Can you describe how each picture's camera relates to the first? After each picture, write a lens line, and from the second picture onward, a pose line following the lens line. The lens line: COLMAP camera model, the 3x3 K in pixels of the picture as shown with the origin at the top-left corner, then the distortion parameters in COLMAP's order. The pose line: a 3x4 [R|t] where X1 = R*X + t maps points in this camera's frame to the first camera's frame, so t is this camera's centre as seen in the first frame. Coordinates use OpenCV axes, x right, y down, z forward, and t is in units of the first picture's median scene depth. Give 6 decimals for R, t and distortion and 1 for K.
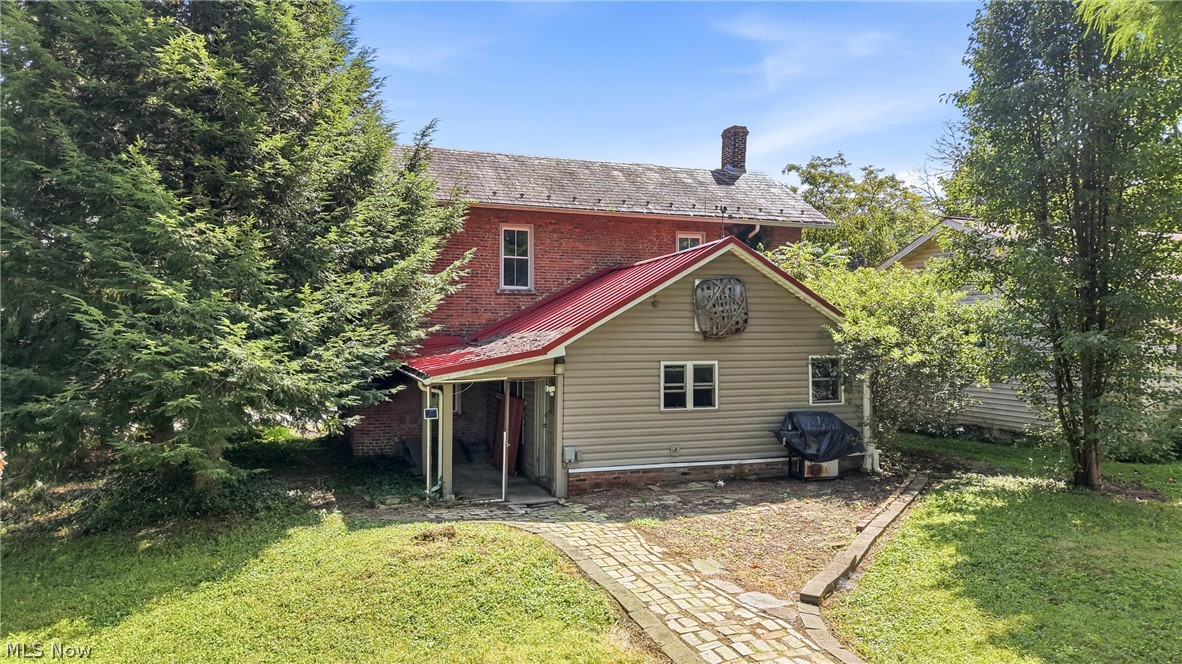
lens RADIAL K [[793.6, 0, 591.0], [0, 793.6, 332.0], [0, 0, 1]] dist [0.033267, -0.040292]
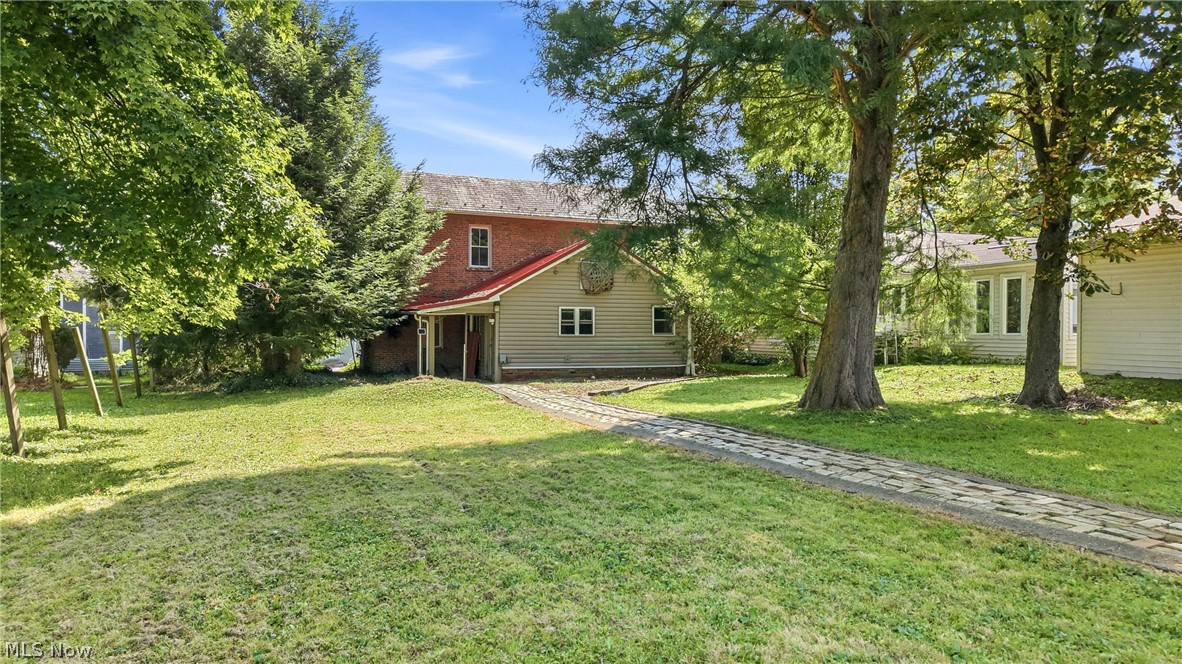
lens RADIAL K [[793.6, 0, 591.0], [0, 793.6, 332.0], [0, 0, 1]] dist [0.033267, -0.040292]
pose [[0.999988, 0.003364, 0.003570, 0.154411], [-0.003350, 0.999987, -0.003876, 0.100651], [-0.003583, 0.003864, 0.999986, -0.702120]]
